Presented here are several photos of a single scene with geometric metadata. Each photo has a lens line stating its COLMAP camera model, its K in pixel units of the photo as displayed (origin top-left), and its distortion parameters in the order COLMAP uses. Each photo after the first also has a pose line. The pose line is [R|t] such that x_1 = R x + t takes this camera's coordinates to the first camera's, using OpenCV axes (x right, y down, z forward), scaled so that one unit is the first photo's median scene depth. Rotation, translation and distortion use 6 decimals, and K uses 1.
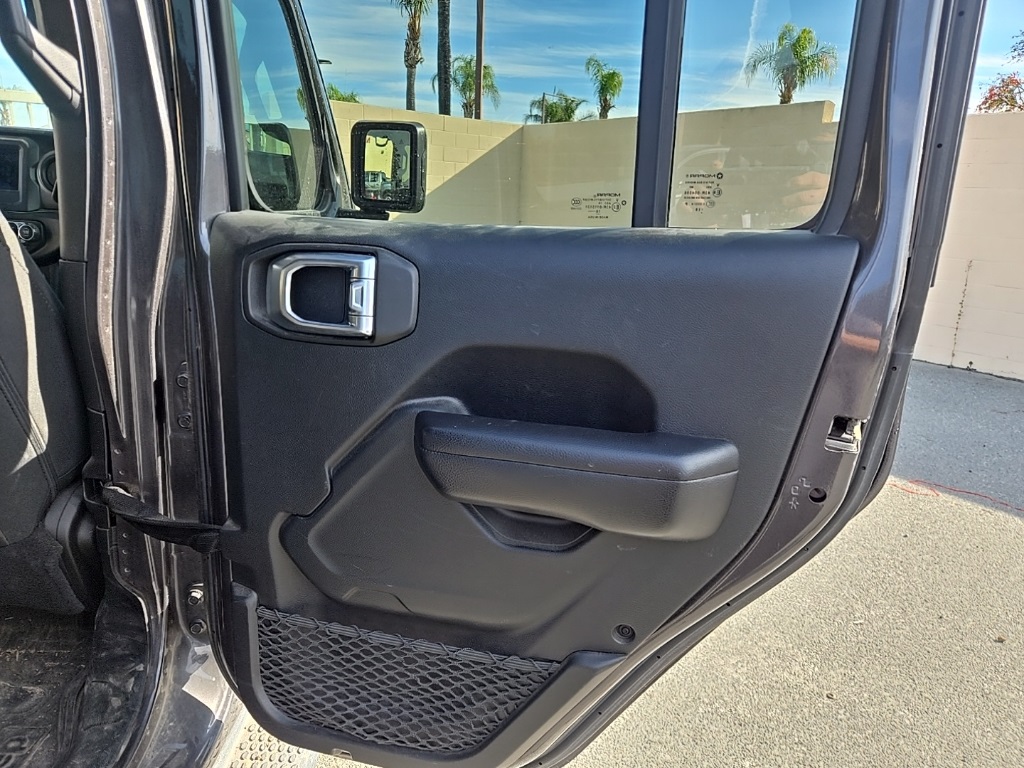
lens RADIAL K [[700.9, 0, 524.9], [0, 700.9, 383.9], [0, 0, 1]] dist [0.057510, -0.055284]
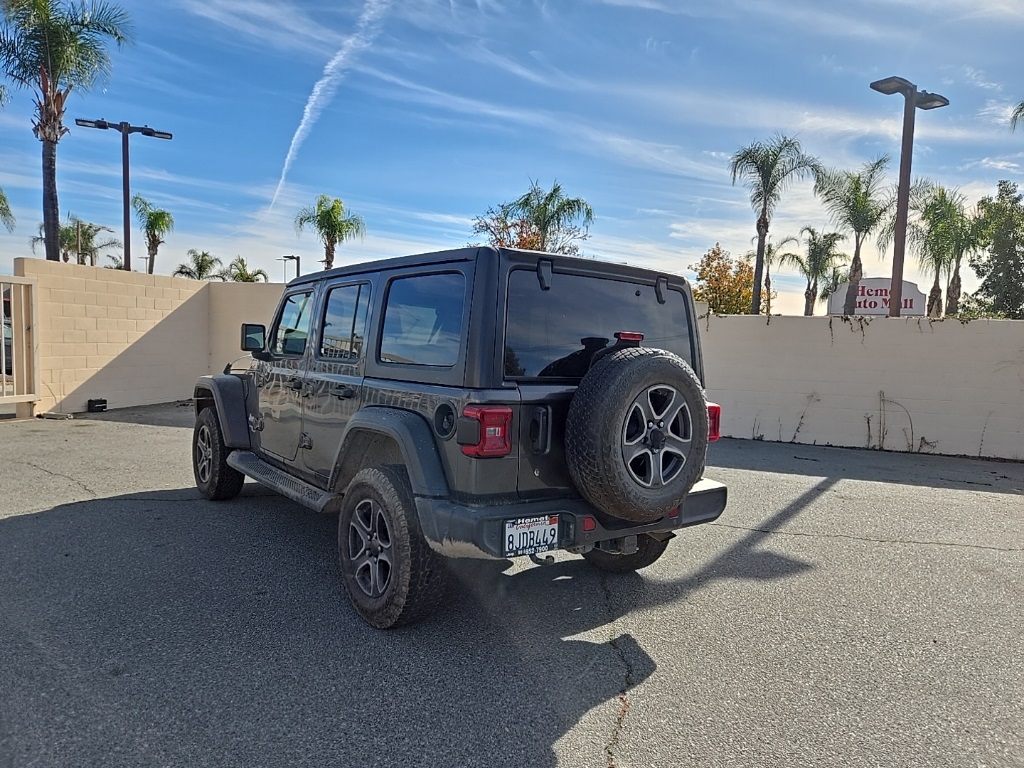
lens RADIAL K [[695.3, 0, 511.2], [0, 695.3, 381.1], [0, 0, 1]] dist [0.052747, -0.056420]
pose [[0.798573, -0.051869, 0.599658, -0.129558], [0.153481, 0.980893, -0.119548, 0.020276], [-0.582000, 0.187504, 0.791276, -0.118985]]
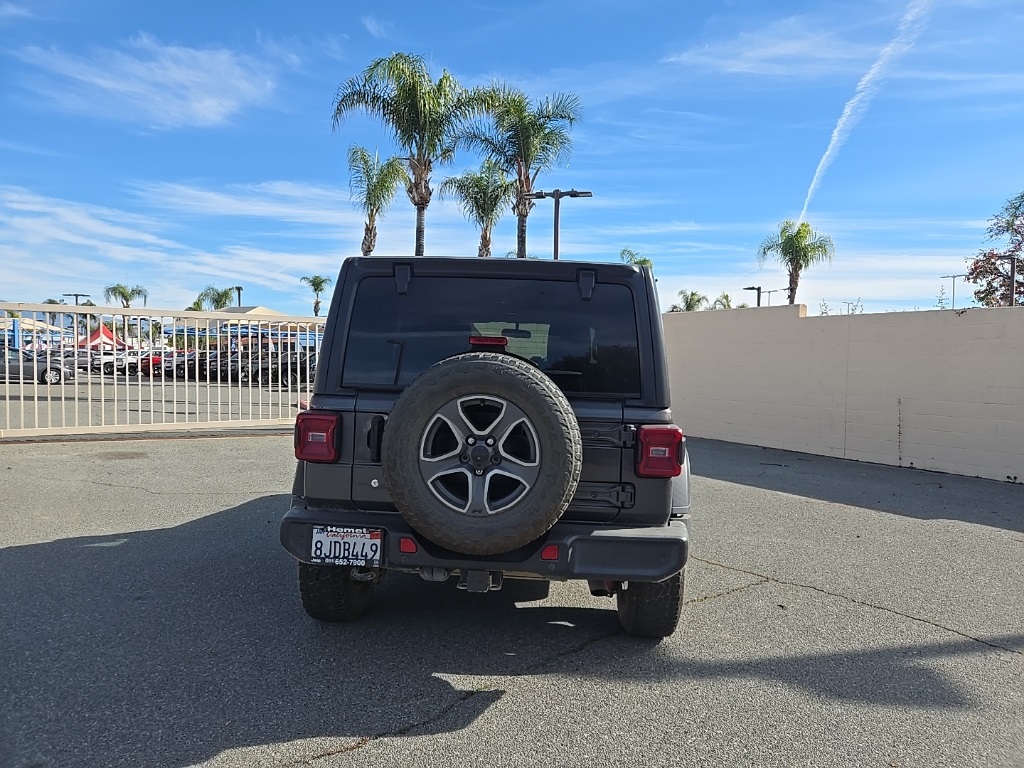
lens RADIAL K [[687.9, 0, 507.3], [0, 687.9, 382.4], [0, 0, 1]] dist [0.068301, -0.058521]
pose [[0.996857, -0.027443, -0.074315, -0.031270], [0.009910, 0.973911, -0.226715, 0.031111], [0.078598, 0.225266, 0.971122, -0.136303]]
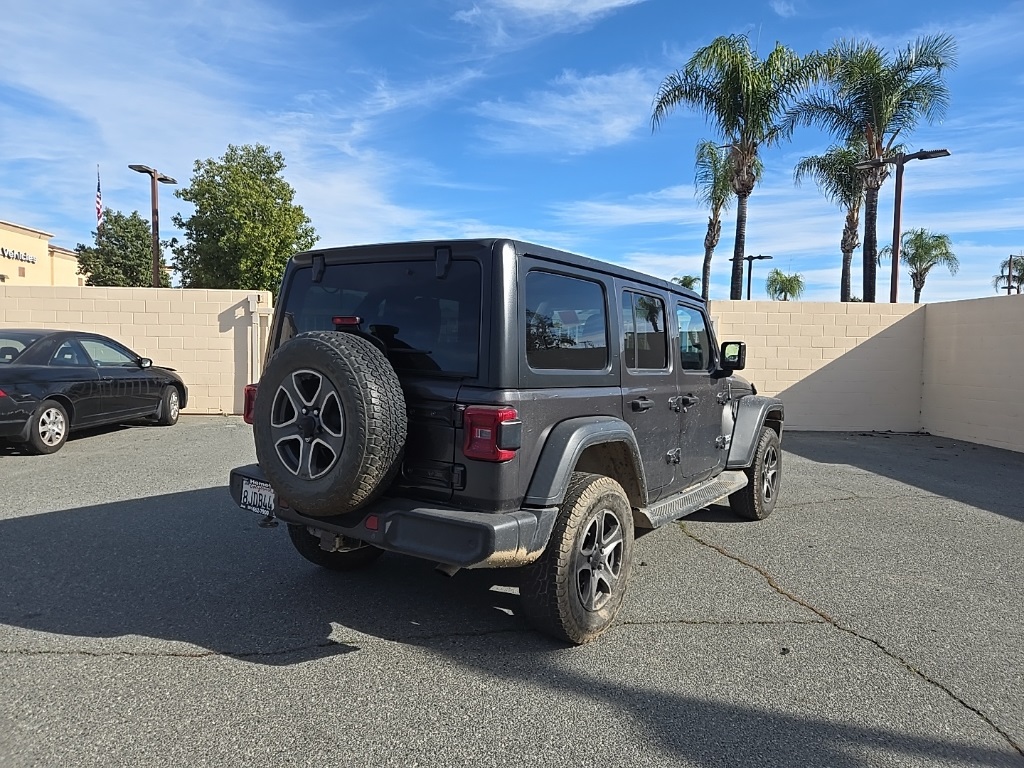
lens RADIAL K [[687.9, 0, 507.3], [0, 687.9, 382.4], [0, 0, 1]] dist [0.068301, -0.058521]
pose [[0.809814, -0.006435, -0.586651, 0.044738], [-0.131918, 0.972337, -0.192764, 0.029361], [0.571663, 0.233493, 0.786564, -0.108485]]
